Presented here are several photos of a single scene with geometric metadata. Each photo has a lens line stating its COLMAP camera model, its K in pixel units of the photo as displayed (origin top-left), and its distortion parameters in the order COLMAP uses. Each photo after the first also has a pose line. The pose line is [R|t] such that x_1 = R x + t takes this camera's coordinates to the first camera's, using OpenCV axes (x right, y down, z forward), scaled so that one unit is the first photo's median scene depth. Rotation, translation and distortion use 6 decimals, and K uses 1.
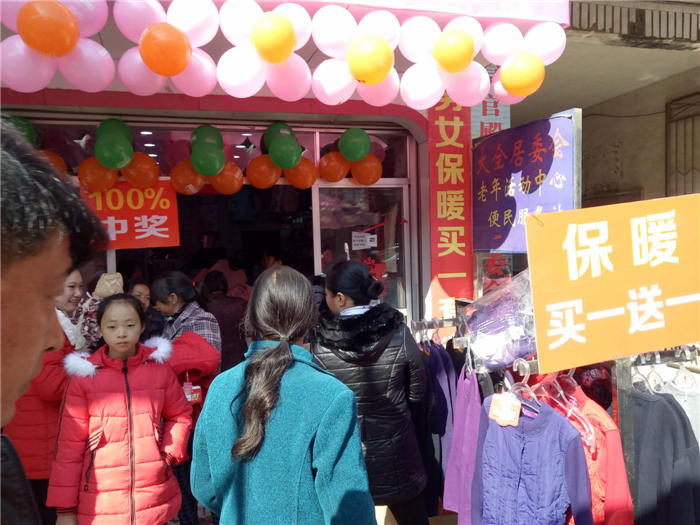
lens RADIAL K [[530.2, 0, 350.0], [0, 530.2, 262.5], [0, 0, 1]] dist [-0.062267, -0.001099]
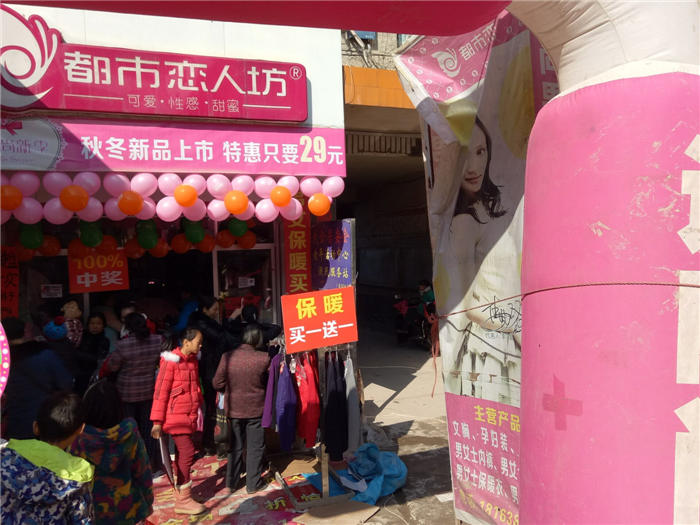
lens RADIAL K [[543.1, 0, 350.8], [0, 543.1, 280.5], [0, 0, 1]] dist [0.004875, 0.002836]
pose [[0.990220, -0.004892, 0.139429, 0.131398], [0.000594, 0.999524, 0.030848, -0.114287], [-0.139513, -0.030463, 0.989752, -0.819266]]
